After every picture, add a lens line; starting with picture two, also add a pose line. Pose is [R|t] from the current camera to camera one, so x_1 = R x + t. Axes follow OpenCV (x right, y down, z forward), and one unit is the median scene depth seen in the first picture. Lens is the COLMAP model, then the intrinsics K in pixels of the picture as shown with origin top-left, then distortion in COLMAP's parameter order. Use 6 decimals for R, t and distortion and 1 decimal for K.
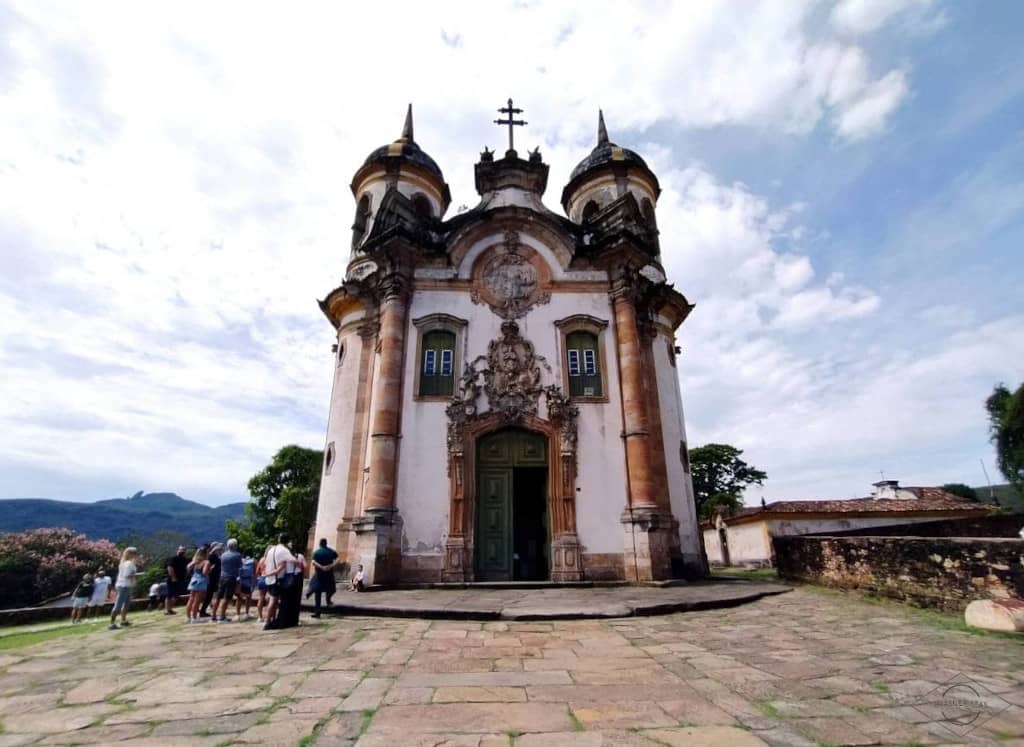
lens RADIAL K [[518.0, 0, 512.0], [0, 518.0, 373.5], [0, 0, 1]] dist [0.002730, 0.001216]
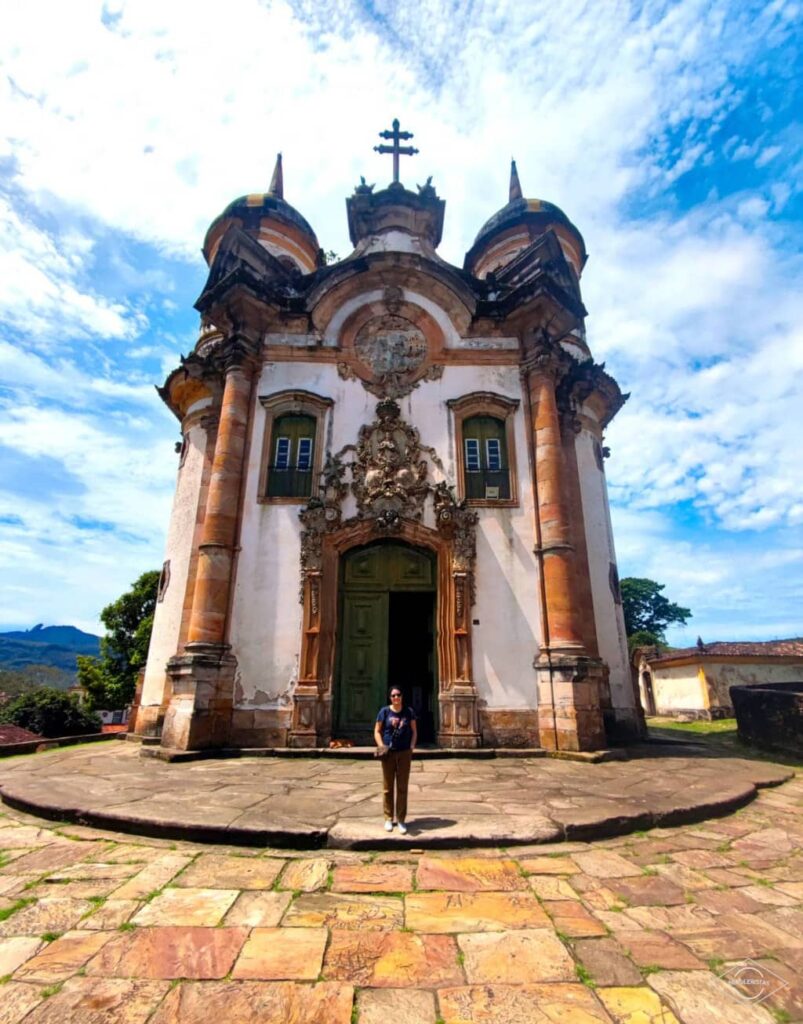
lens RADIAL K [[509.0, 0, 404.8], [0, 509.0, 527.9], [0, 0, 1]] dist [0.039725, 0.000002]
pose [[0.999550, 0.005986, -0.029377, 0.043140], [-0.005052, 0.999482, 0.031785, 0.061310], [0.029552, -0.031622, 0.999063, 0.251445]]
